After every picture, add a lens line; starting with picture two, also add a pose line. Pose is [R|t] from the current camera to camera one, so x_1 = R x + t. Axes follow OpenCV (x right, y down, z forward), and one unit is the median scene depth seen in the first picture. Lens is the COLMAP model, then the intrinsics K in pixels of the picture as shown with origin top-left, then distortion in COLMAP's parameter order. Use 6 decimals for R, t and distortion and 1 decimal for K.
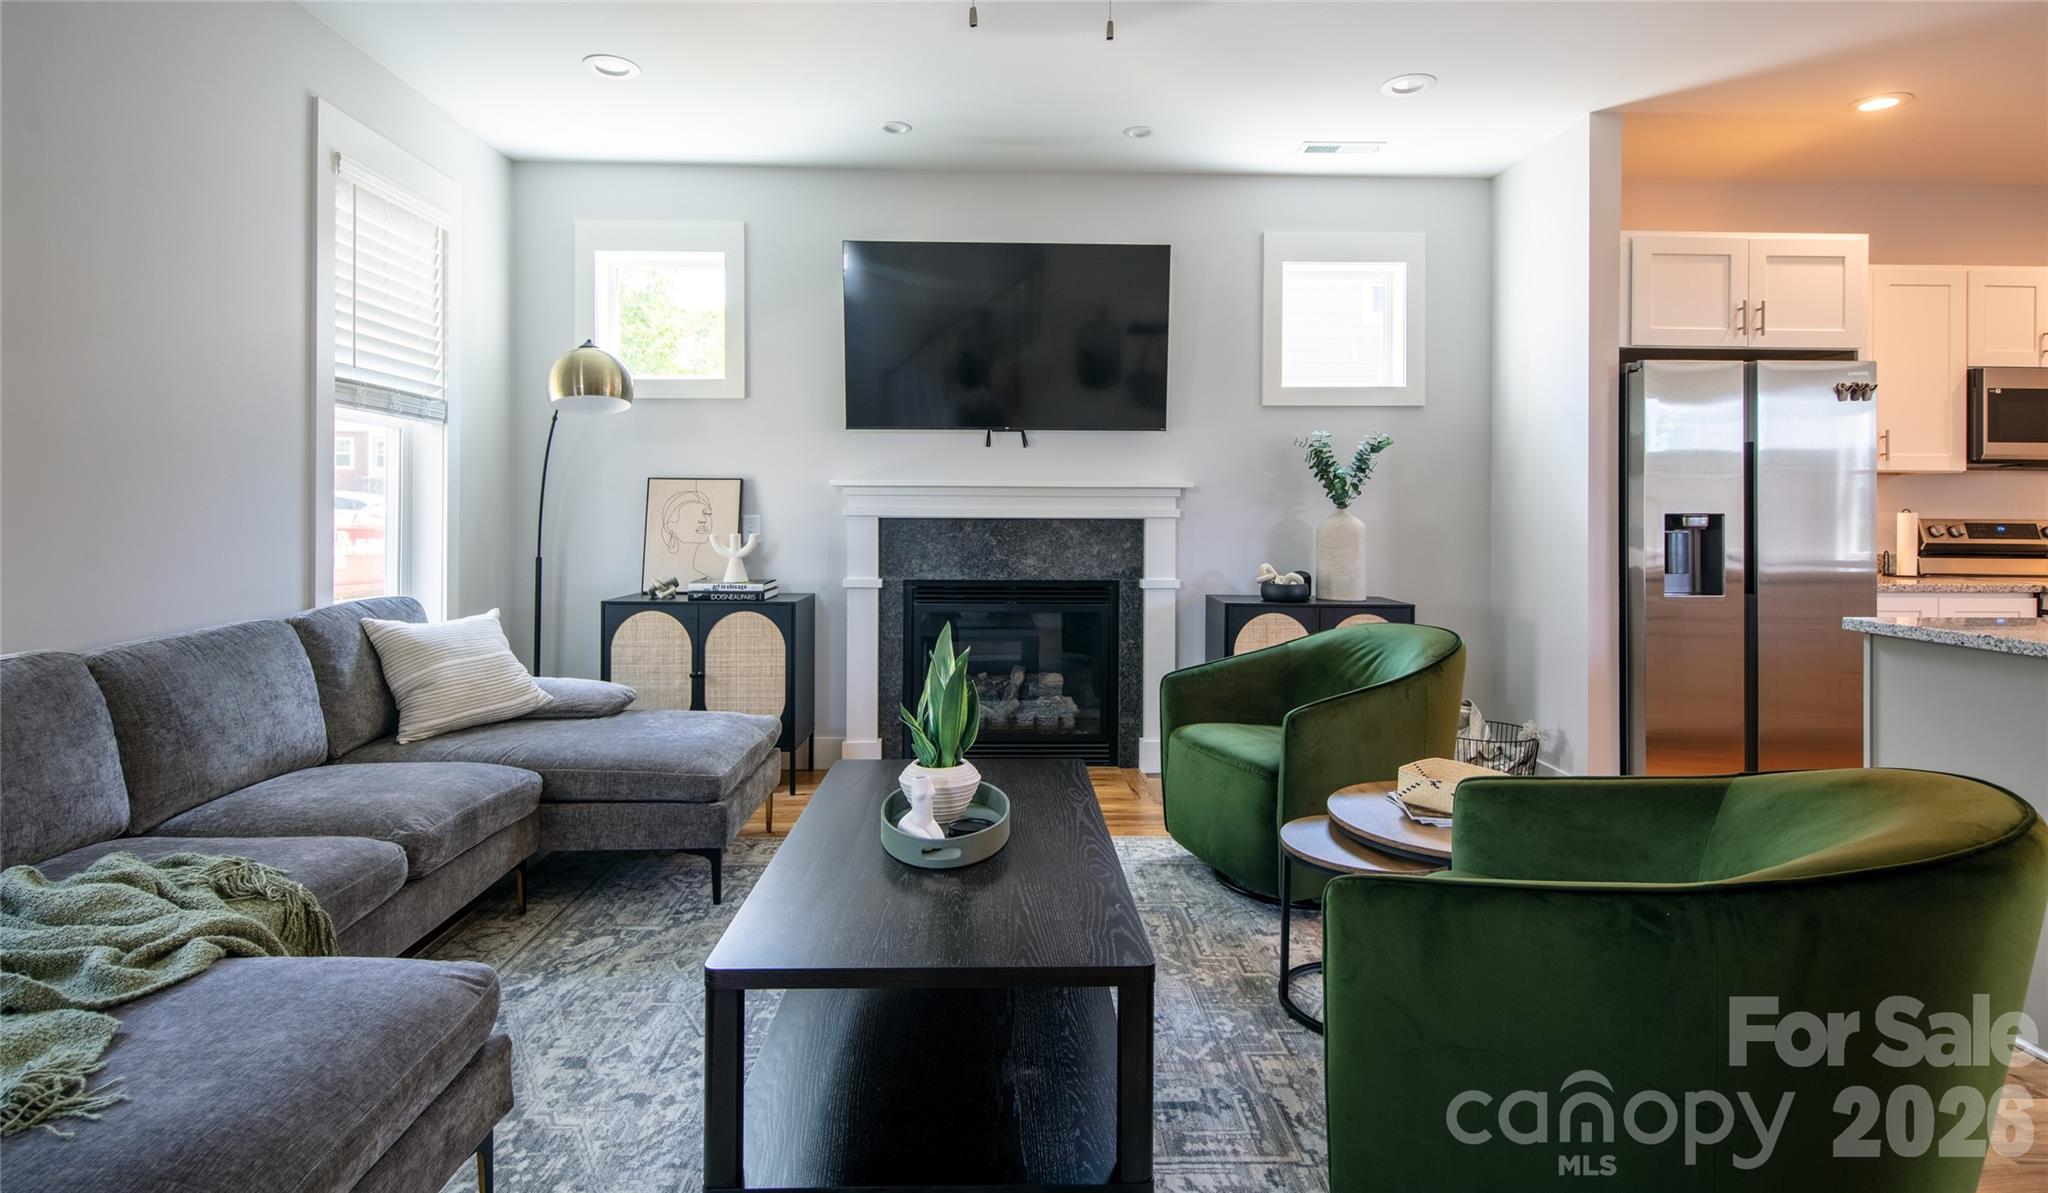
lens RADIAL K [[1016.2, 0, 1028.8], [0, 1016.2, 506.9], [0, 0, 1]] dist [0.013512, -0.002689]
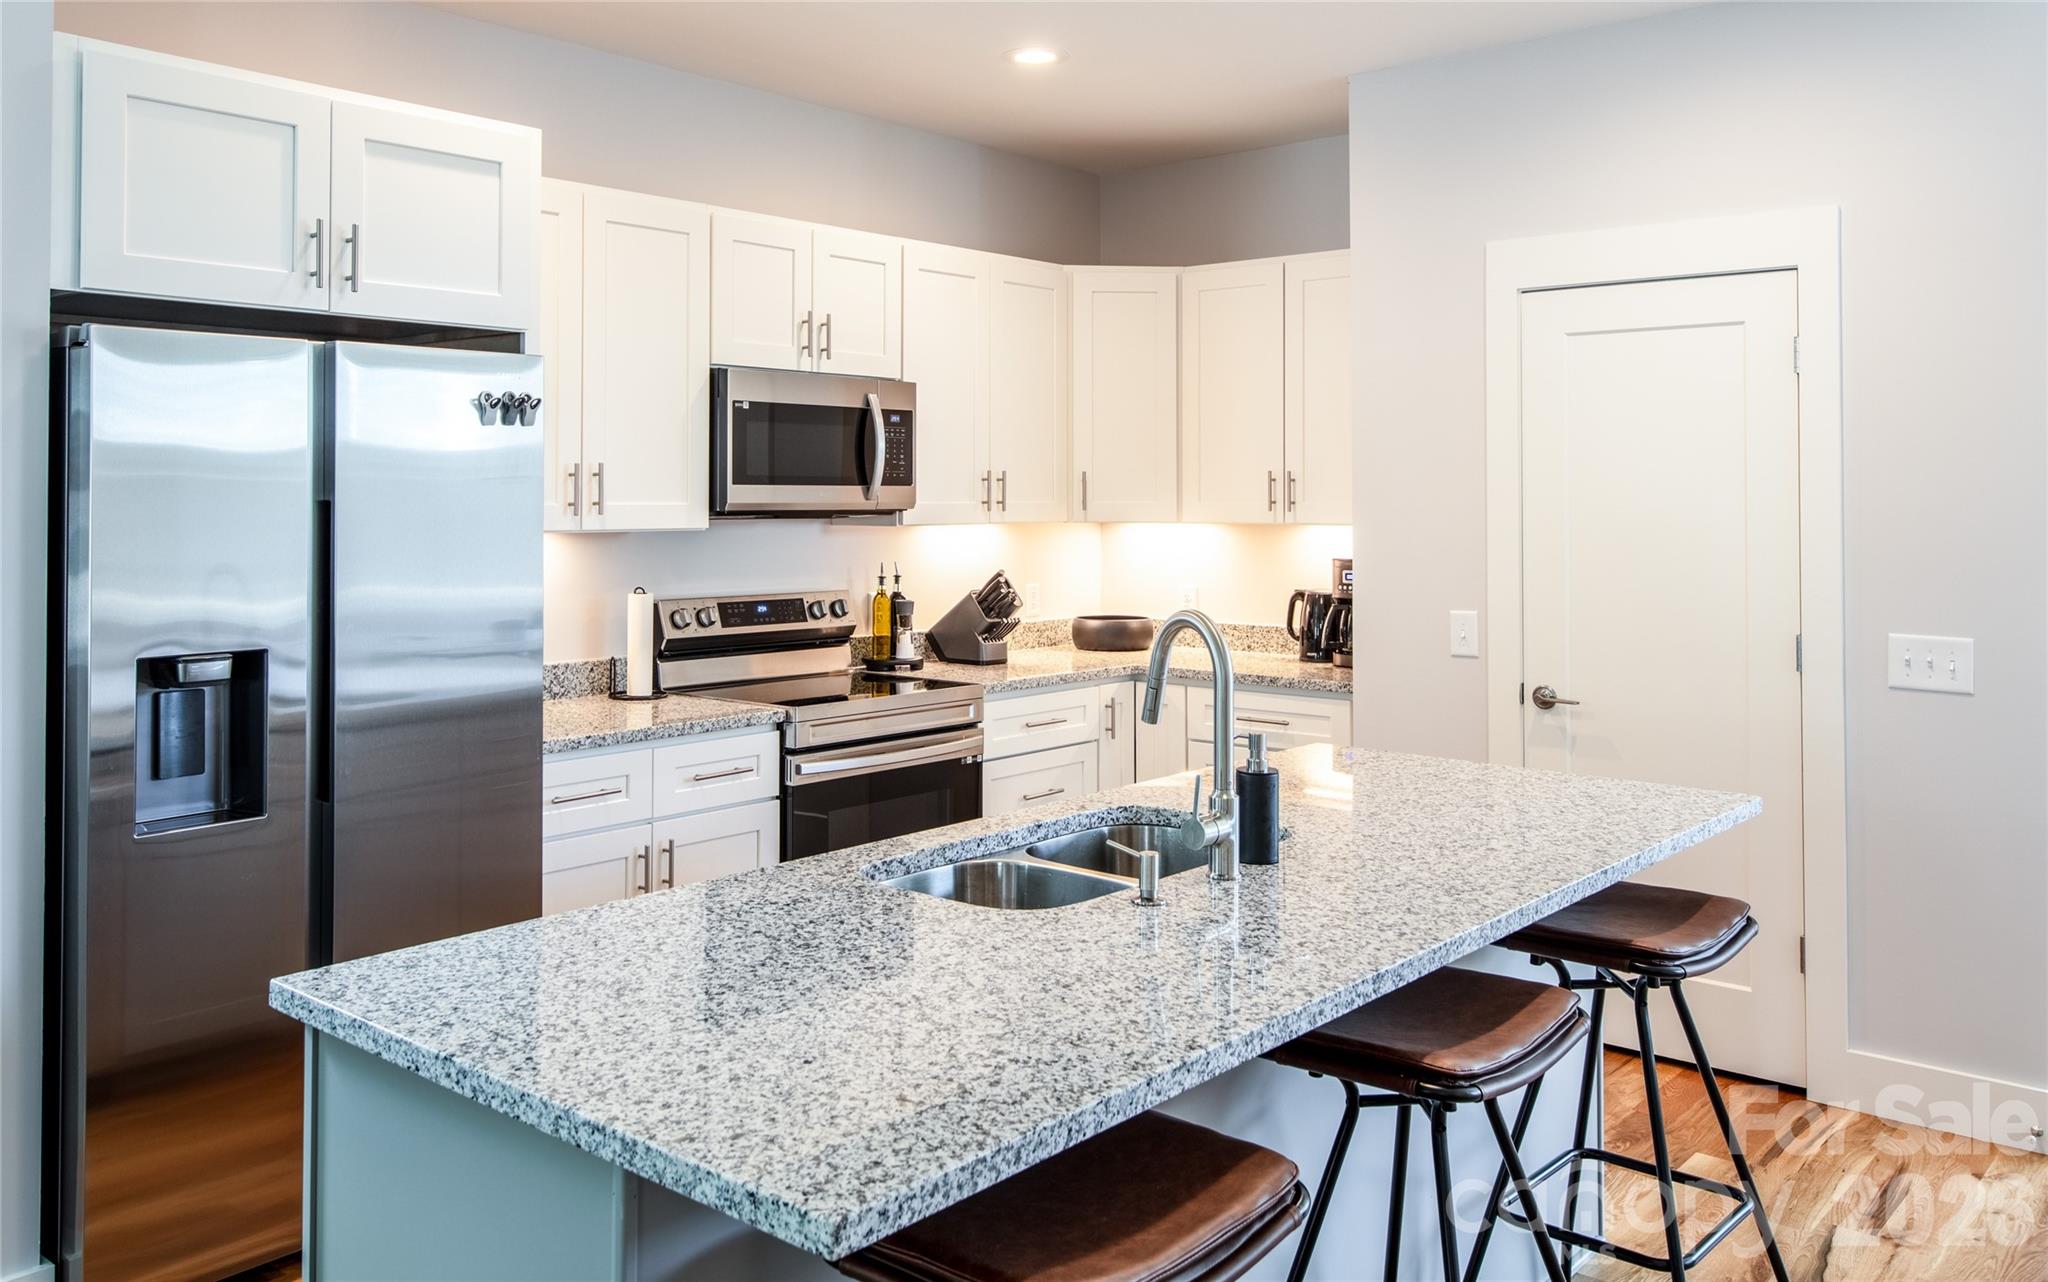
lens RADIAL K [[1625.9, 0, 1009.8], [0, 1625.9, 475.7], [0, 0, 1]] dist [-0.001971, -0.000503]
pose [[0.680185, 0.004101, 0.733029, 0.307459], [-0.001586, 0.999990, -0.004124, -0.064685], [-0.733039, 0.001642, 0.680184, 0.181738]]
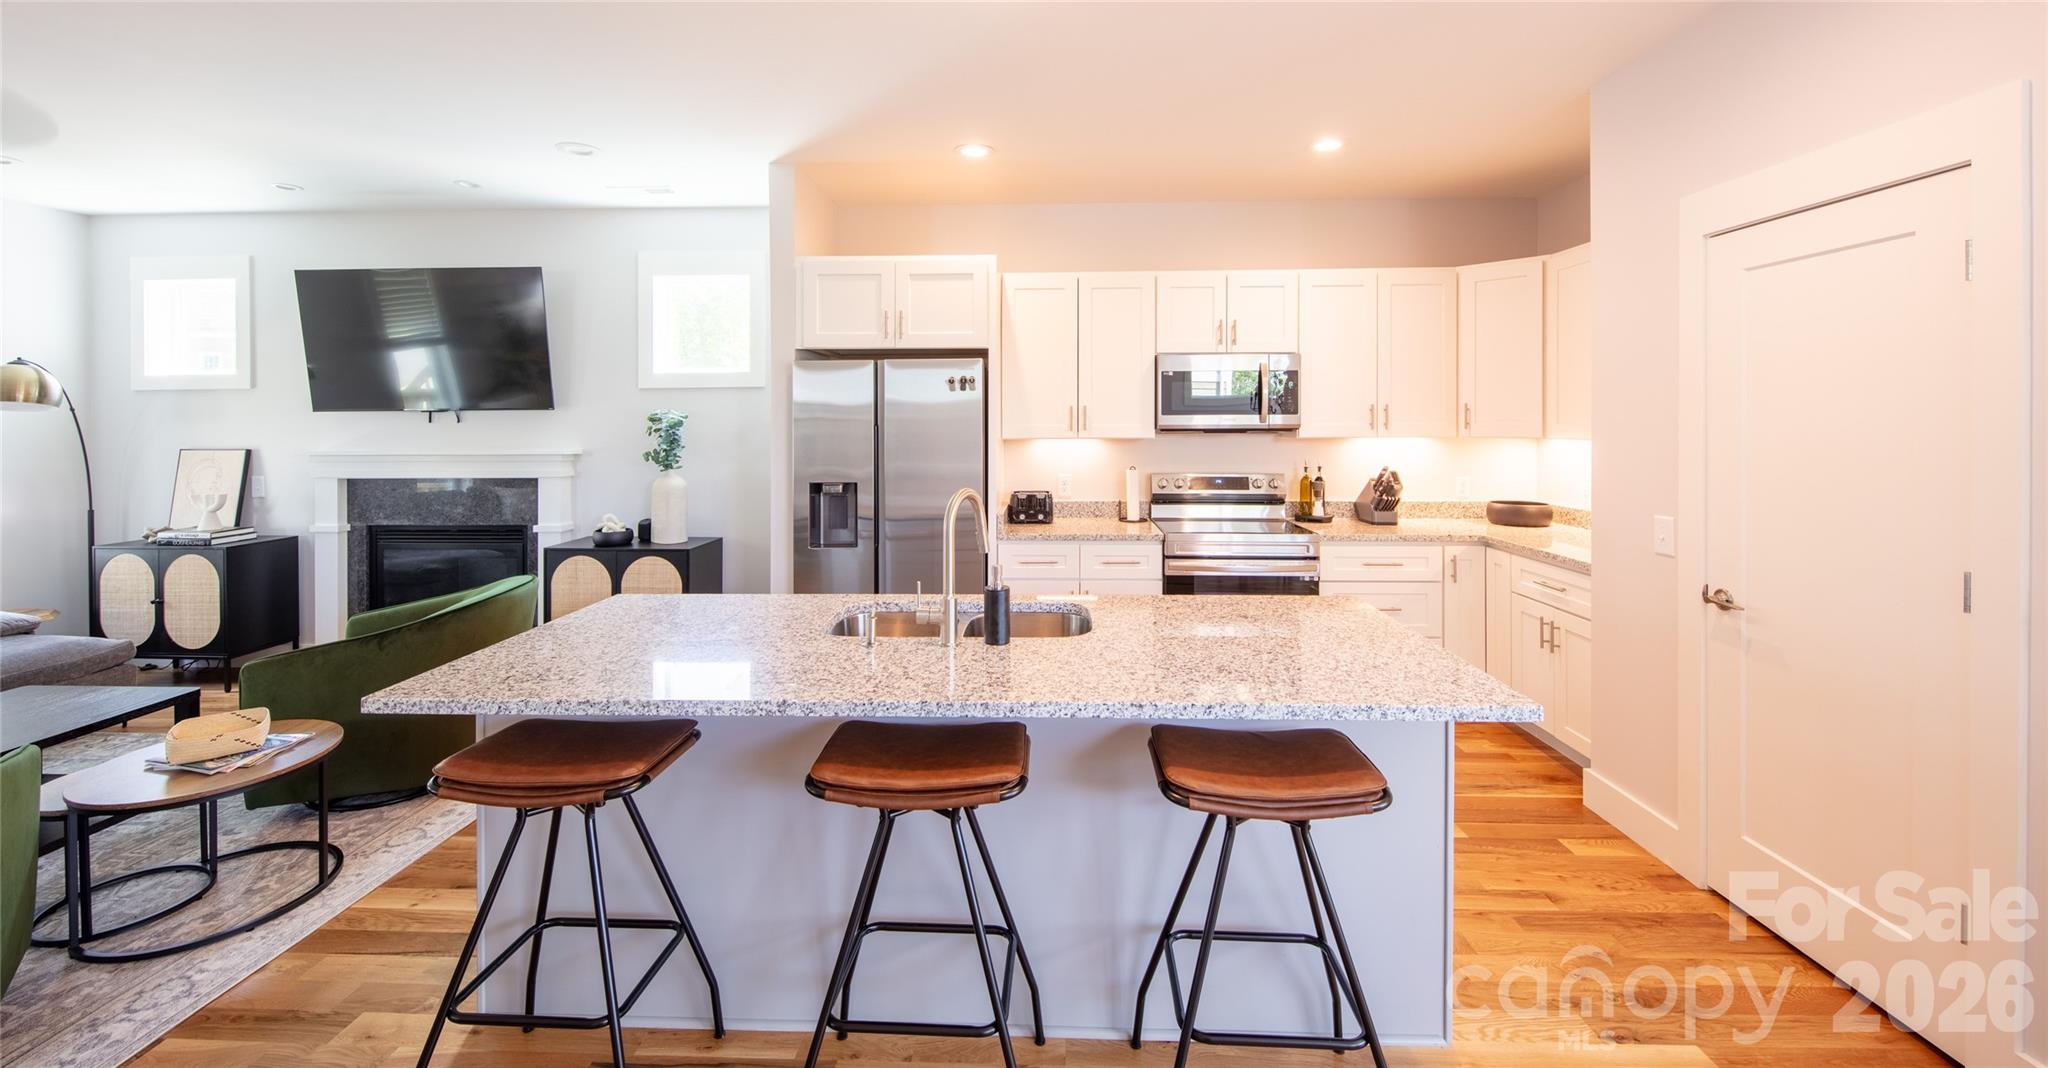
lens RADIAL K [[777.0, 0, 1032.6], [0, 777.0, 420.3], [0, 0, 1]] dist [0.003804, -0.002677]
pose [[0.997712, -0.009619, -0.066916, 0.842891], [0.009992, 0.999936, 0.005237, -0.063301], [0.066862, -0.005893, 0.997745, 0.056354]]
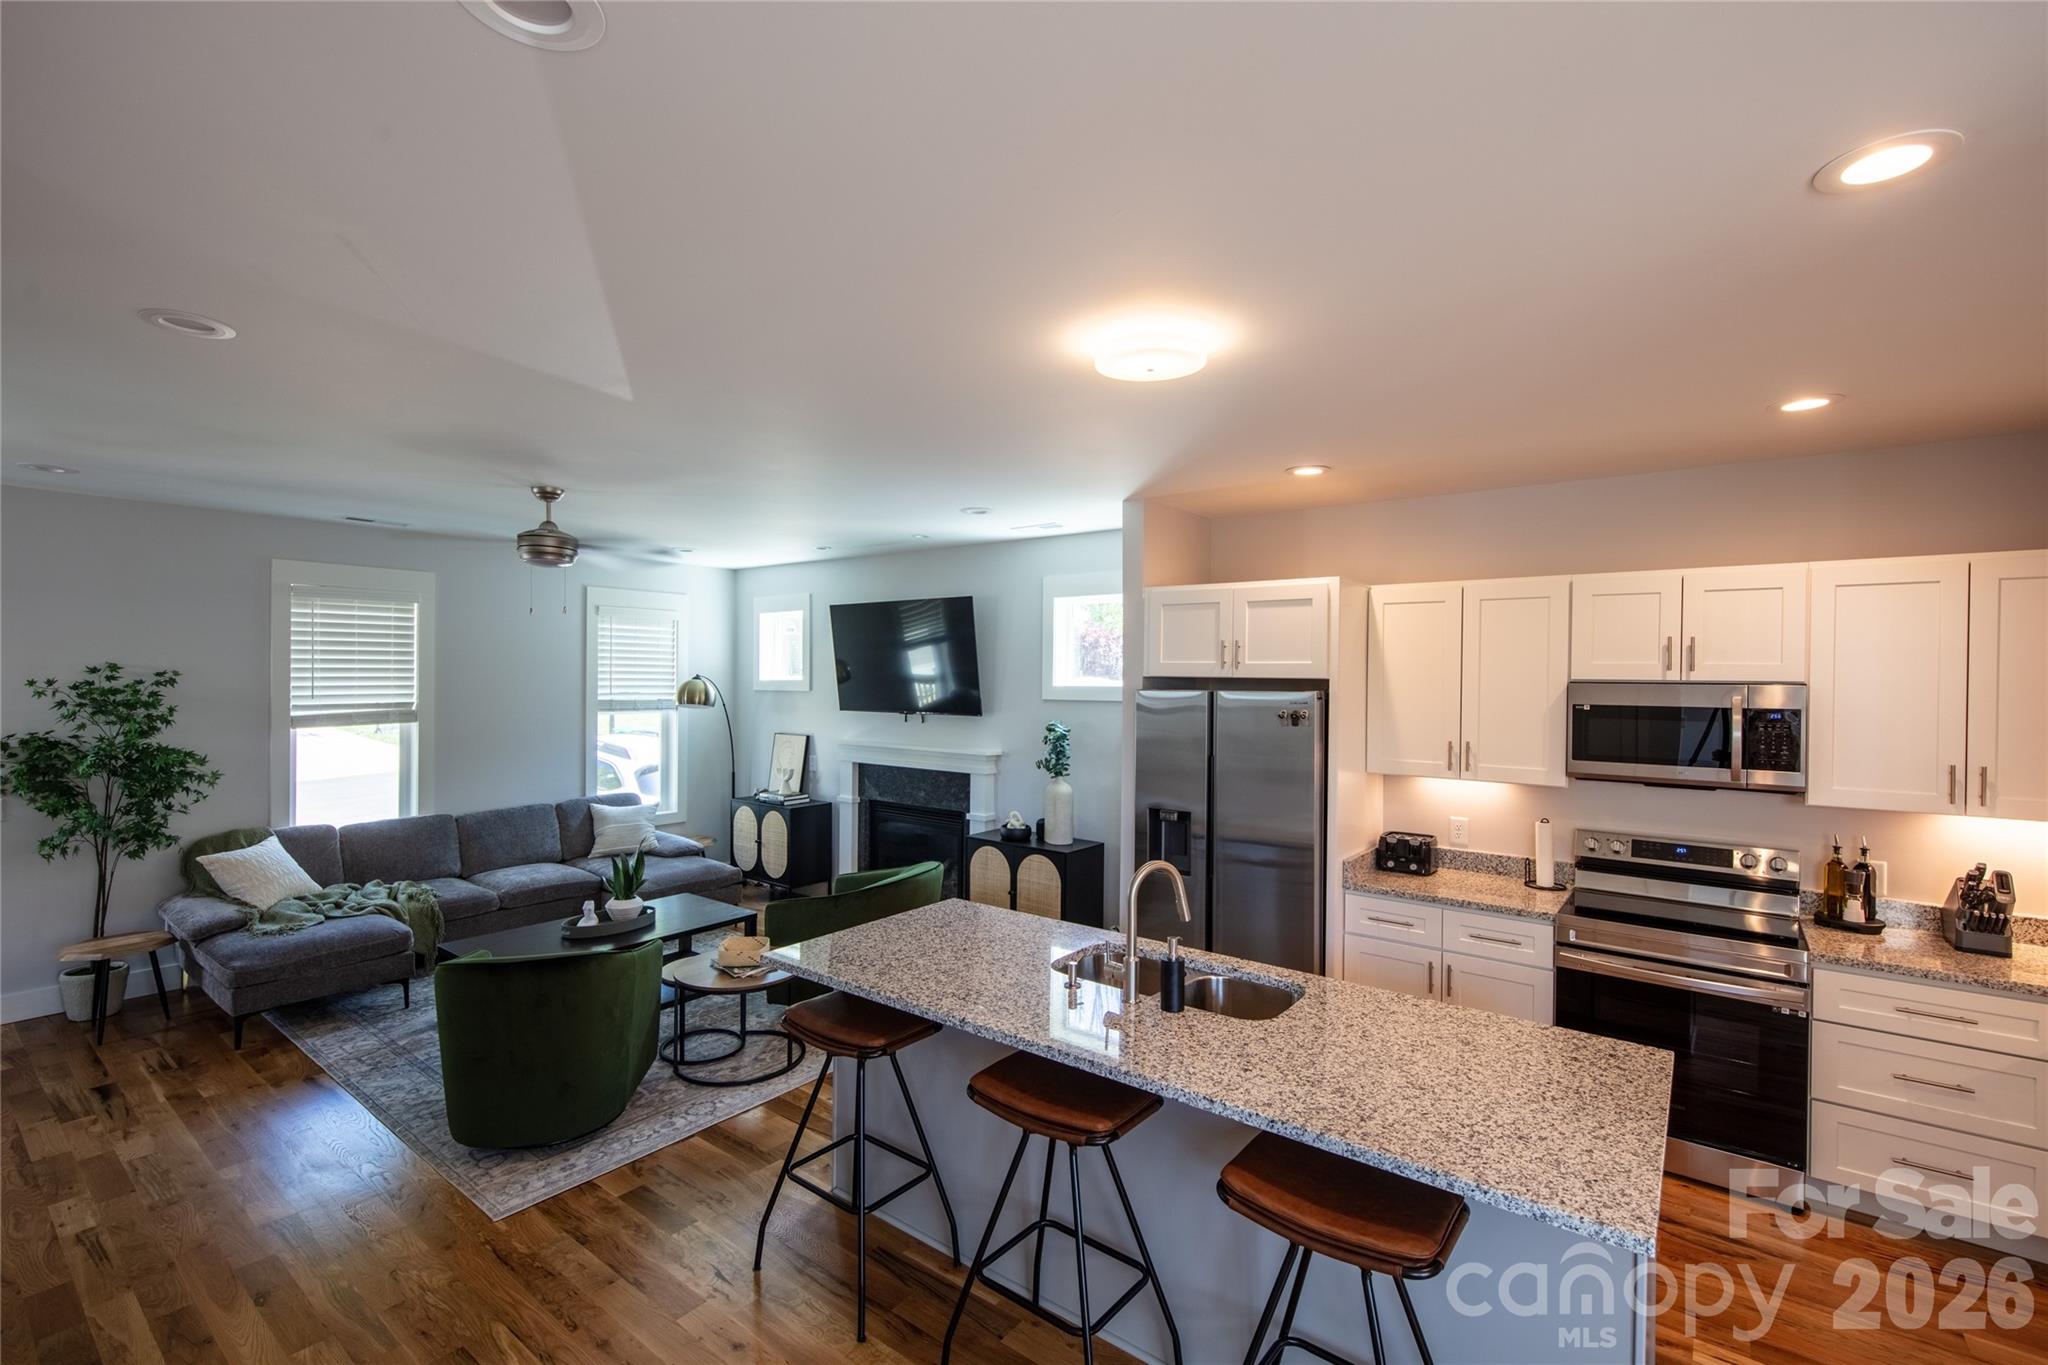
lens RADIAL K [[906.6, 0, 1023.3], [0, 906.6, 679.1], [0, 0, 1]] dist [0.012013, -0.003628]
pose [[0.768839, 0.004932, -0.639424, 1.086879], [-0.001594, 0.999982, 0.005797, -0.143813], [0.639441, -0.003438, 0.768833, 0.005599]]
